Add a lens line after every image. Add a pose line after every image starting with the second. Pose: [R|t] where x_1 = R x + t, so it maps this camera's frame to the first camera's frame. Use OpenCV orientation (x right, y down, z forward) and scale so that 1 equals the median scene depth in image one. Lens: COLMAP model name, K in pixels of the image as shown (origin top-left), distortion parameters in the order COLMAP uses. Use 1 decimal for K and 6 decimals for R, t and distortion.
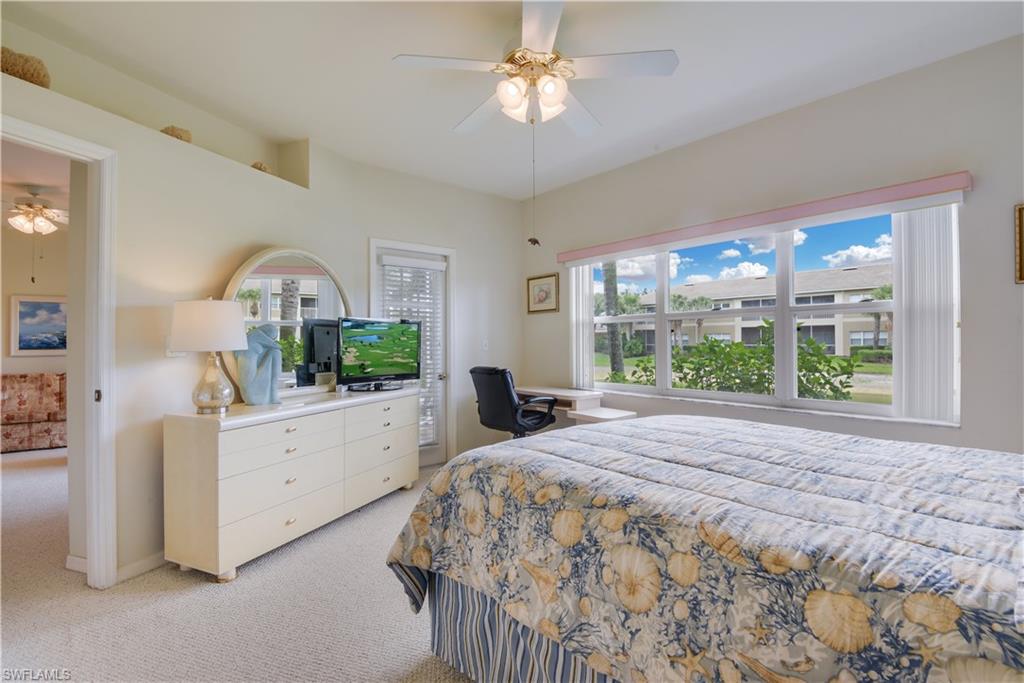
lens RADIAL K [[470.9, 0, 504.1], [0, 470.9, 338.5], [0, 0, 1]] dist [-0.037634, -0.003185]
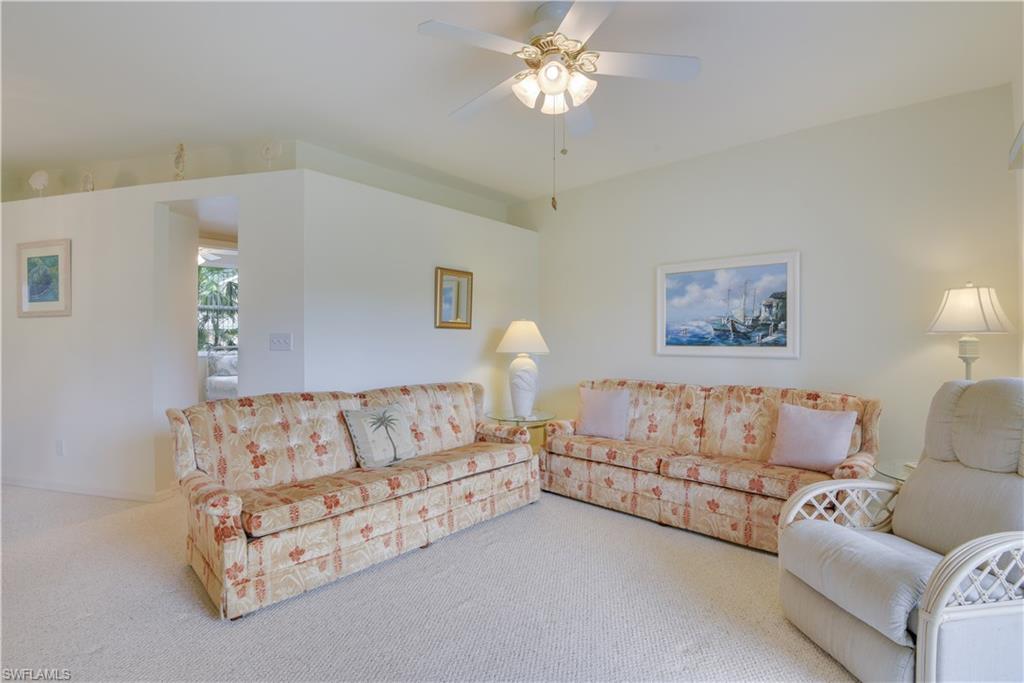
lens RADIAL K [[470.9, 0, 505.3], [0, 470.9, 339.7], [0, 0, 1]] dist [-0.037634, -0.003185]
pose [[0.143657, 0.010807, -0.989569, -0.426733], [0.009796, 0.999876, 0.012341, 0.005575], [0.989579, -0.011466, 0.143533, 0.673384]]
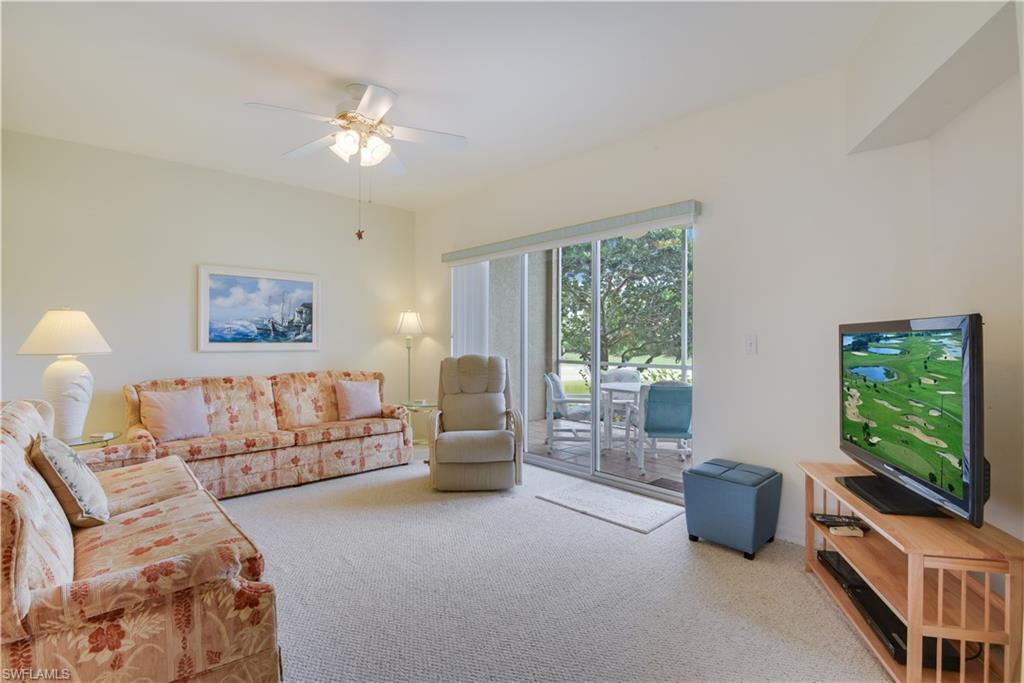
lens RADIAL K [[470.9, 0, 514.8], [0, 470.9, 340.3], [0, 0, 1]] dist [-0.037634, -0.003185]
pose [[0.996122, 0.011064, 0.087281, -0.683893], [-0.011944, 0.999883, 0.009567, 0.009263], [-0.087165, -0.010572, 0.996138, 0.238469]]
